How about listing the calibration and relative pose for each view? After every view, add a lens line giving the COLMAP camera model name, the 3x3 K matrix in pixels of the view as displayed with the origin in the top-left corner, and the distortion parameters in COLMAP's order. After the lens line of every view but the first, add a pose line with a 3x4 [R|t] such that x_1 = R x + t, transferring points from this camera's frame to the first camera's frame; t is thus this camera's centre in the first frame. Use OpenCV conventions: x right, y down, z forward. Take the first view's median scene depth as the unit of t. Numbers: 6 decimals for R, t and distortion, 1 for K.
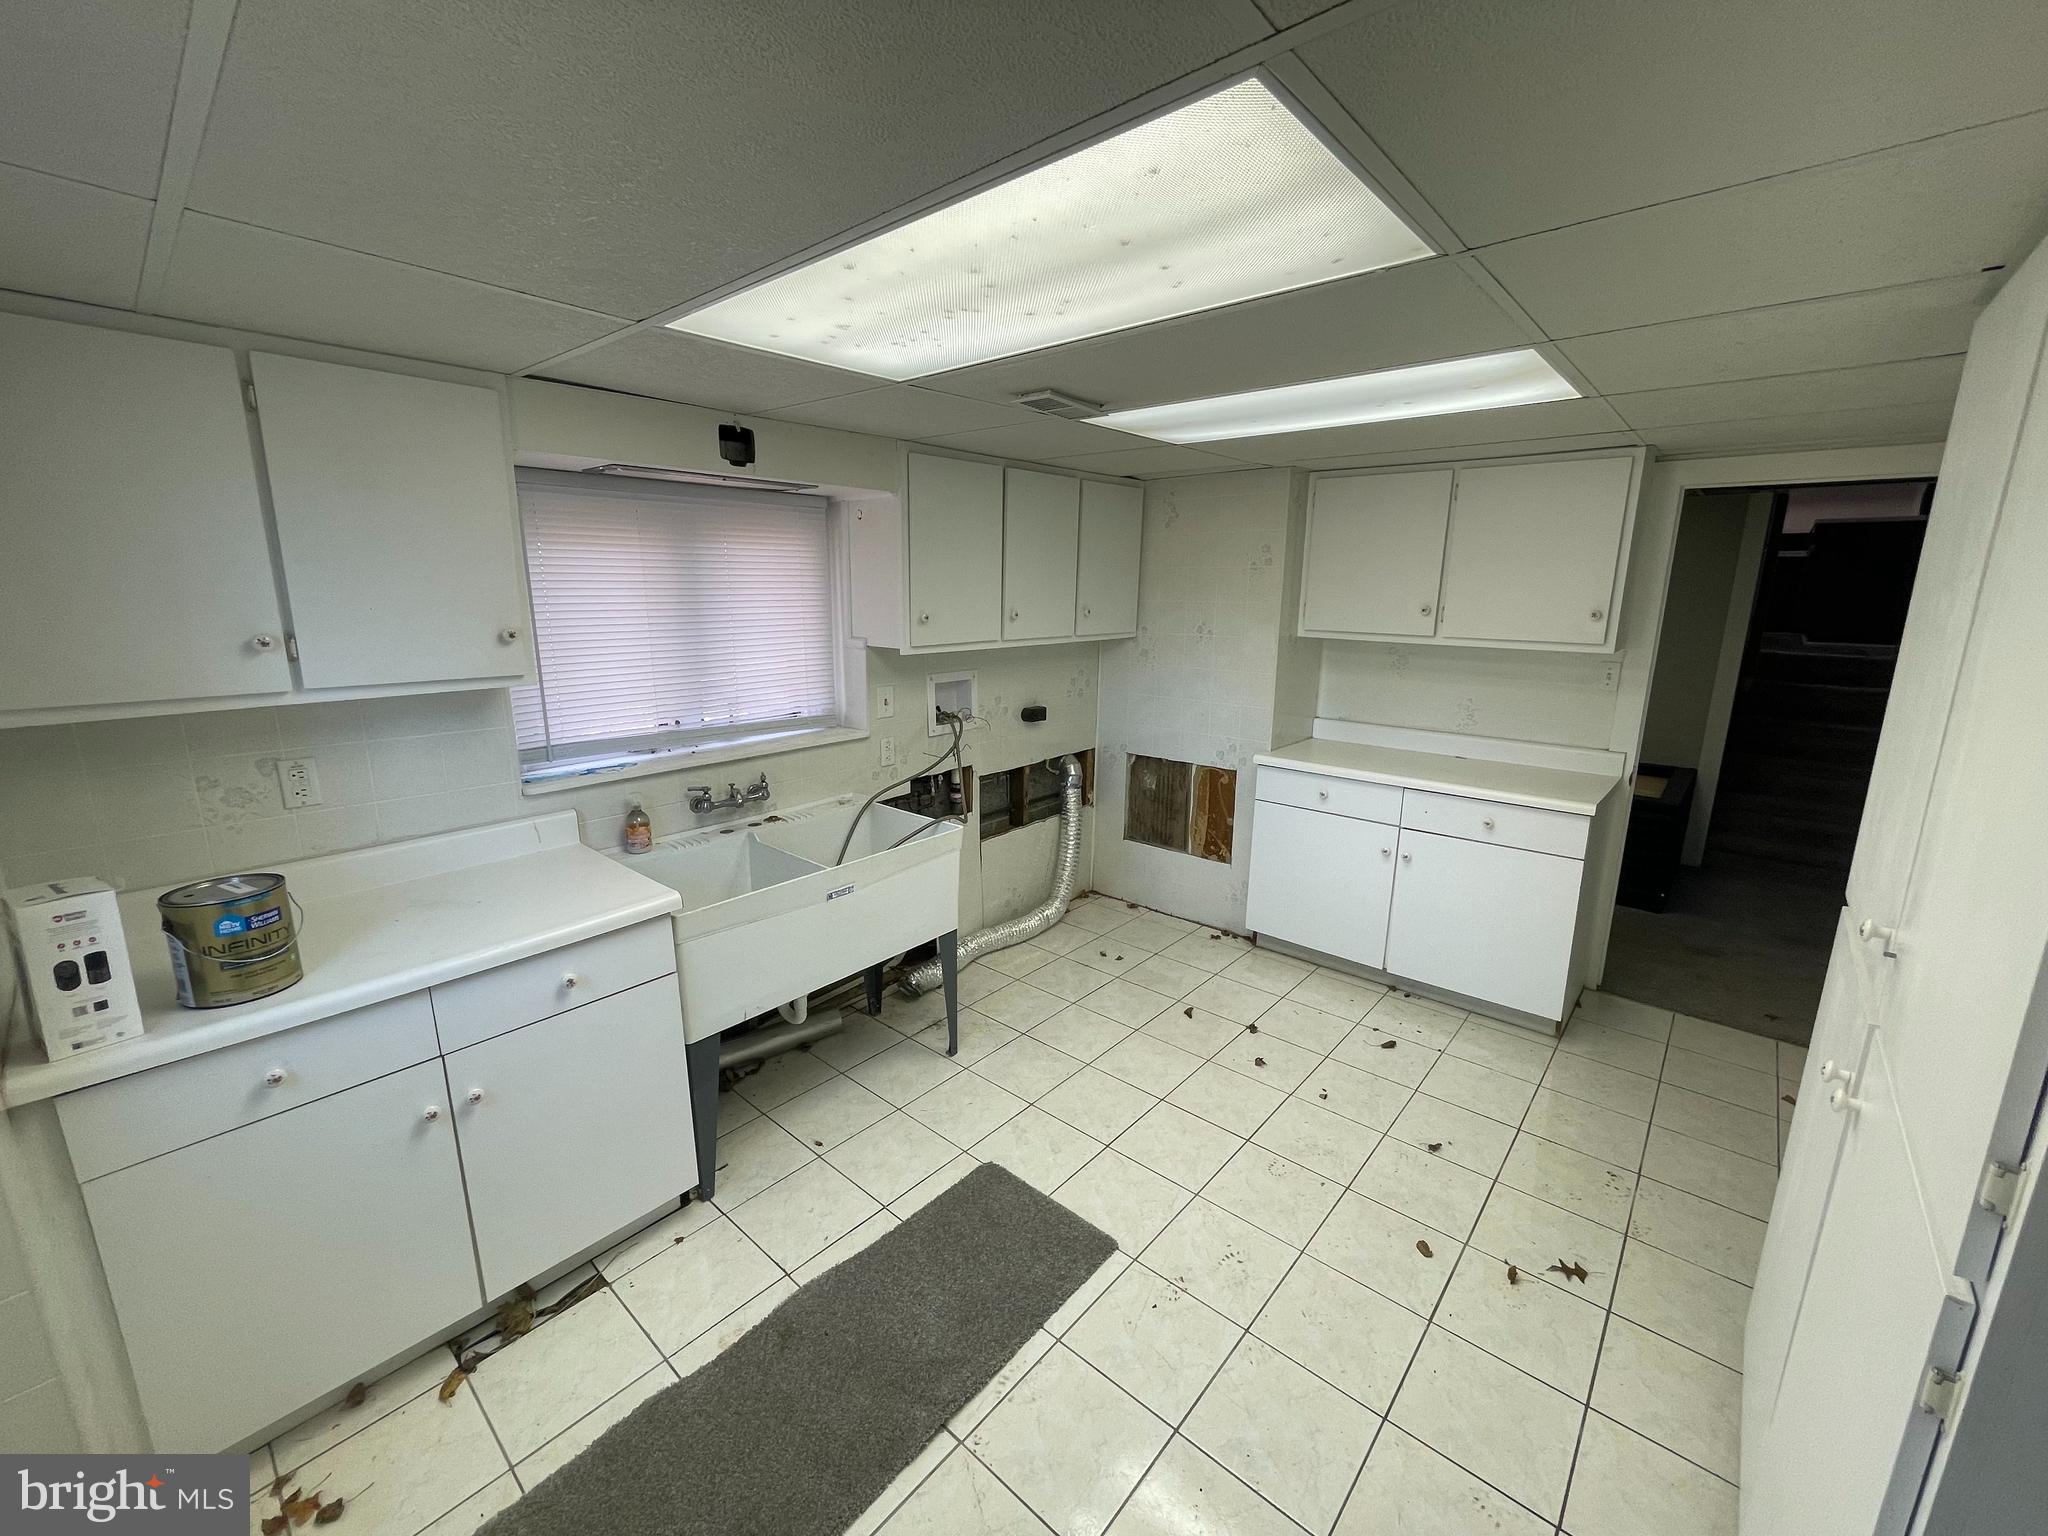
lens RADIAL K [[828.3, 0, 1022.9], [0, 828.3, 764.0], [0, 0, 1]] dist [-0.002819, -0.001231]
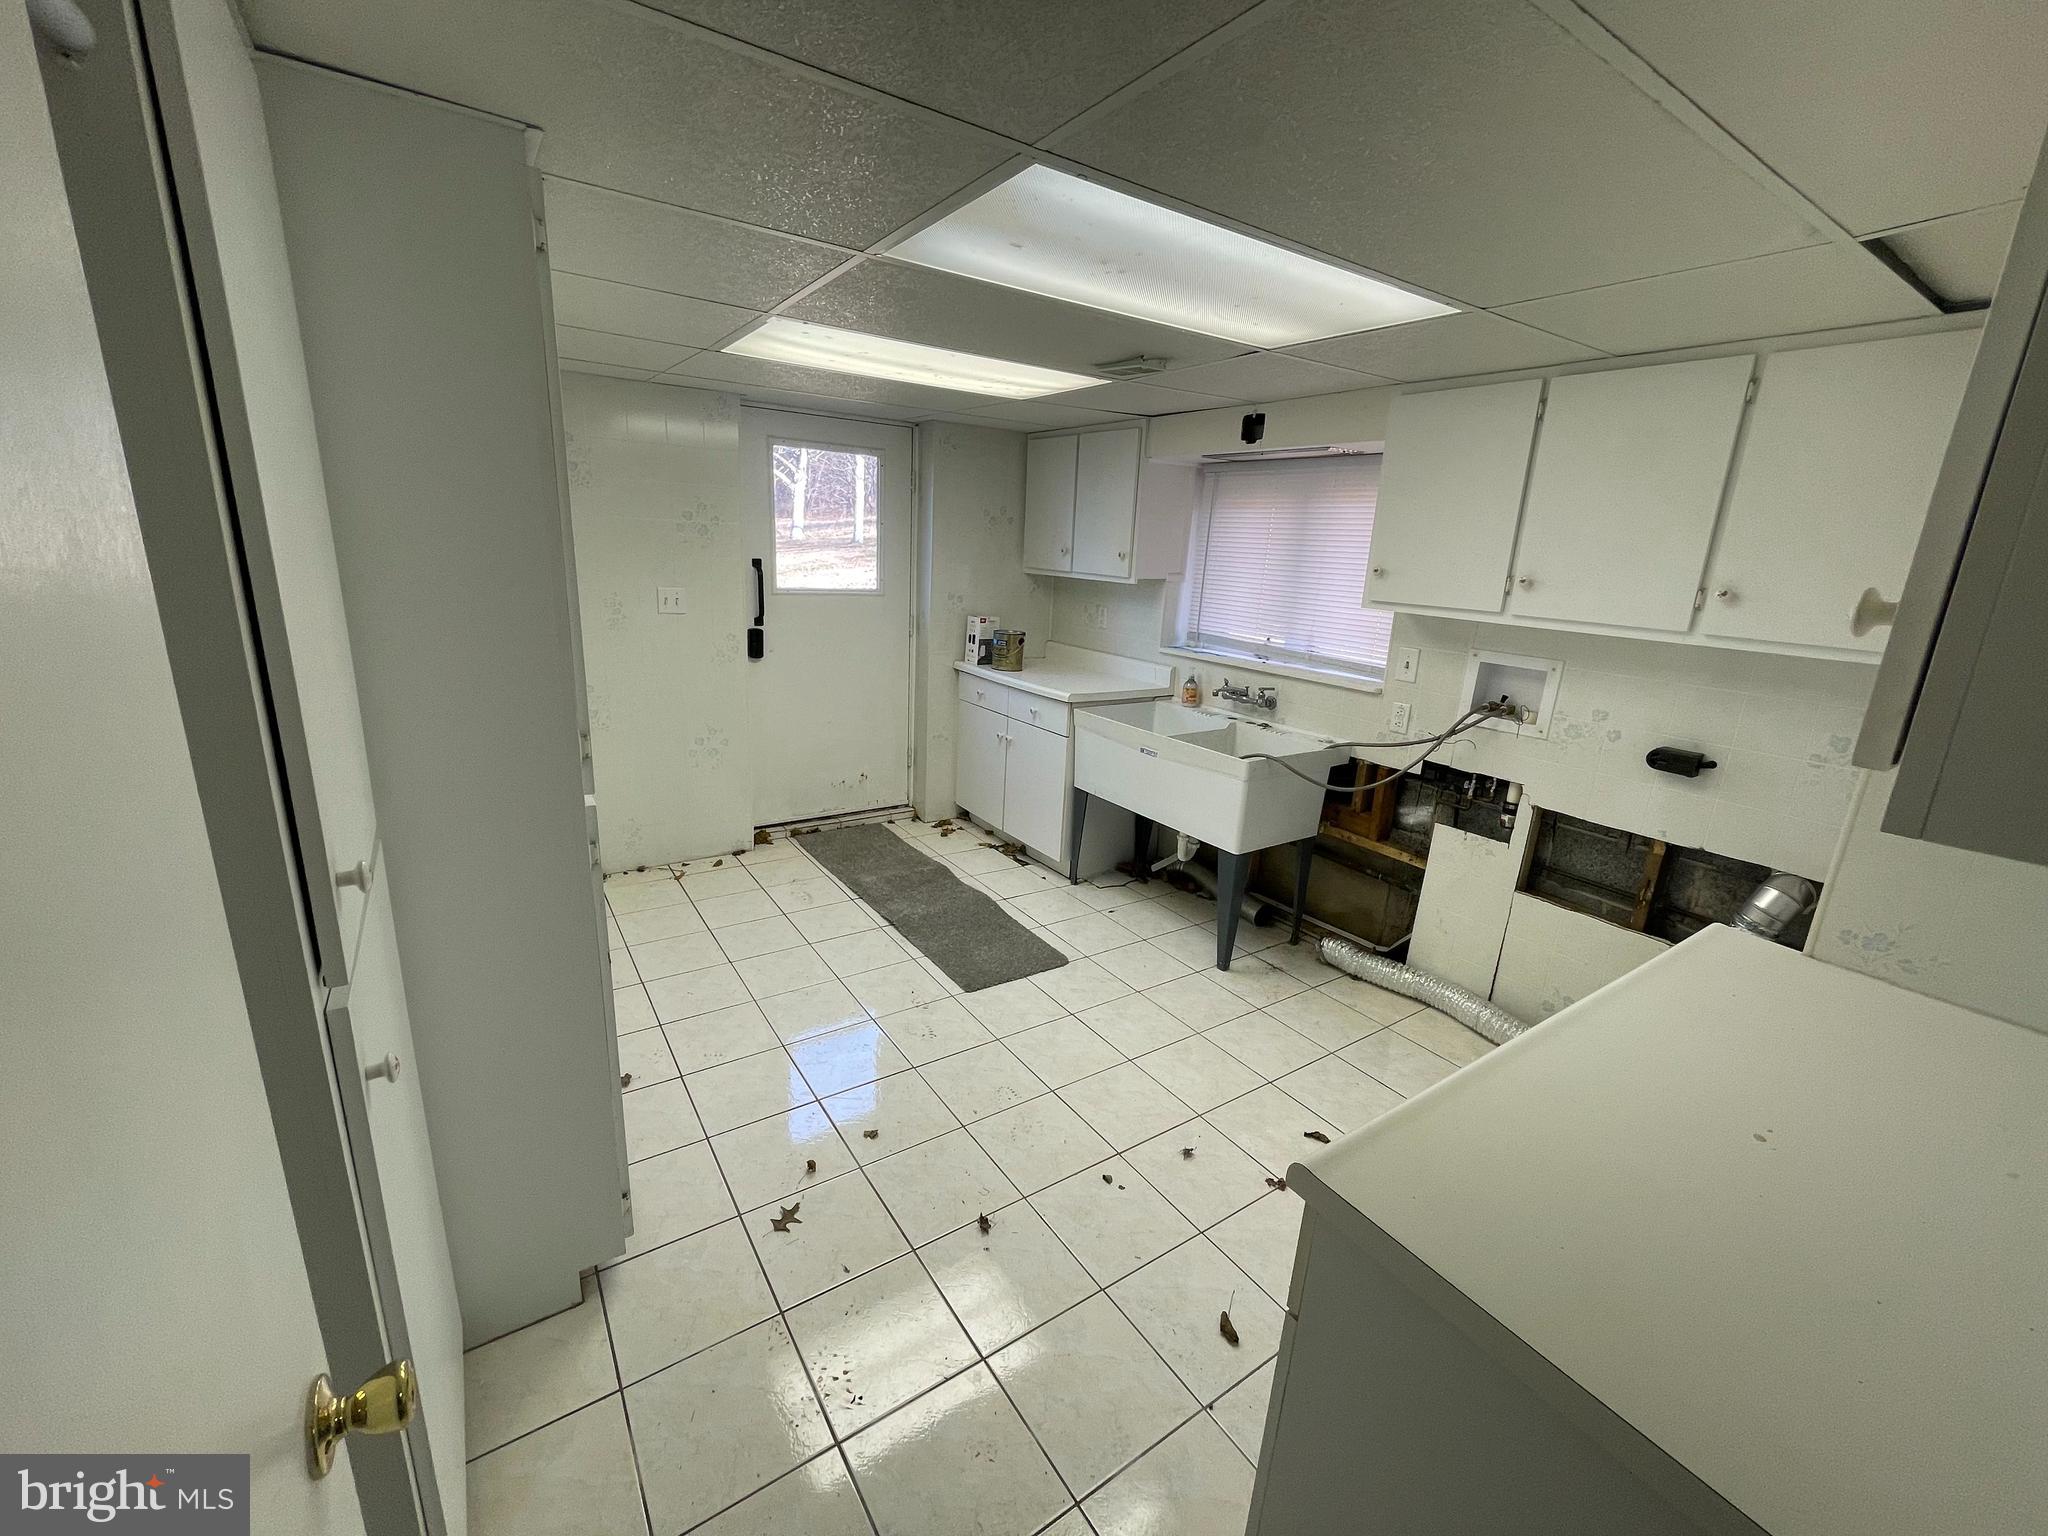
lens RADIAL K [[828.3, 0, 1024.2], [0, 828.3, 762.7], [0, 0, 1]] dist [-0.002819, -0.001231]
pose [[-0.250877, 0.238358, -0.938214, 1.178370], [-0.253920, 0.919069, 0.301392, -0.200752], [0.934123, 0.313844, -0.170050, 1.080323]]
